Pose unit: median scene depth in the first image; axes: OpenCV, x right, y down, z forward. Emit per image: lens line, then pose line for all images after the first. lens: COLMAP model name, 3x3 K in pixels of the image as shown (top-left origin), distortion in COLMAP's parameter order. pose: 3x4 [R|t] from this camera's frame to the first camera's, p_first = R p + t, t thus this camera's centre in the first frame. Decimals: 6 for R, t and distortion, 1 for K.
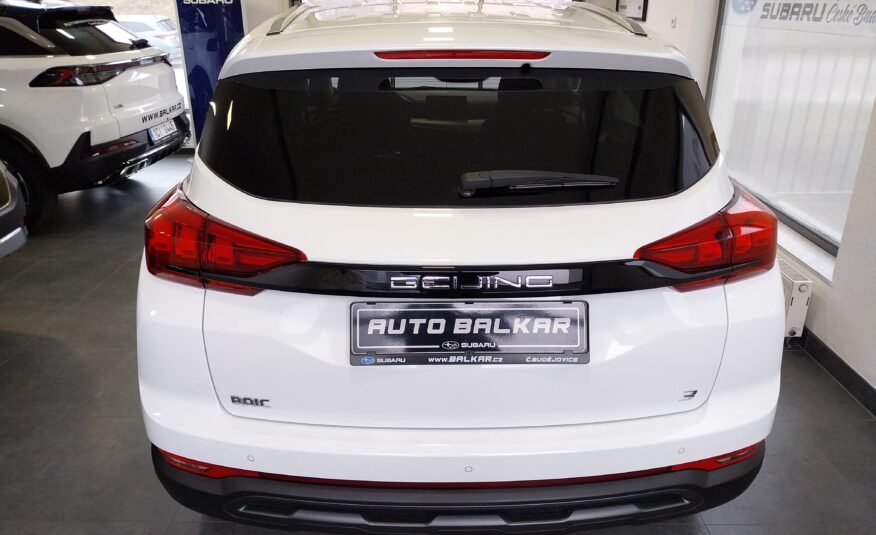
lens RADIAL K [[649.4, 0, 437.7], [0, 649.4, 252.9], [0, 0, 1]] dist [0.026158, -0.008469]
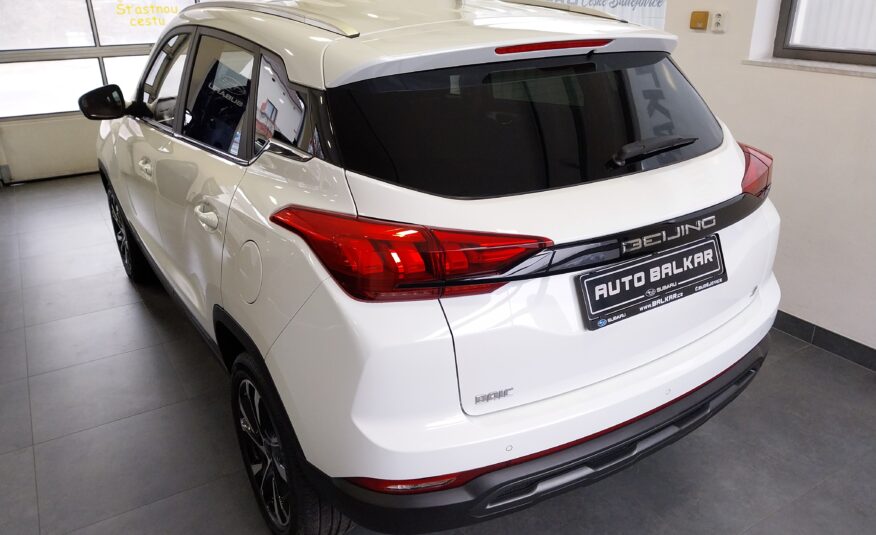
lens RADIAL K [[649.4, 0, 437.7], [0, 649.4, 252.9], [0, 0, 1]] dist [0.026158, -0.008469]
pose [[0.866376, -0.208880, 0.453609, -0.828653], [0.203513, 0.977154, 0.061262, -0.077230], [-0.456042, 0.039239, 0.889093, 0.129929]]
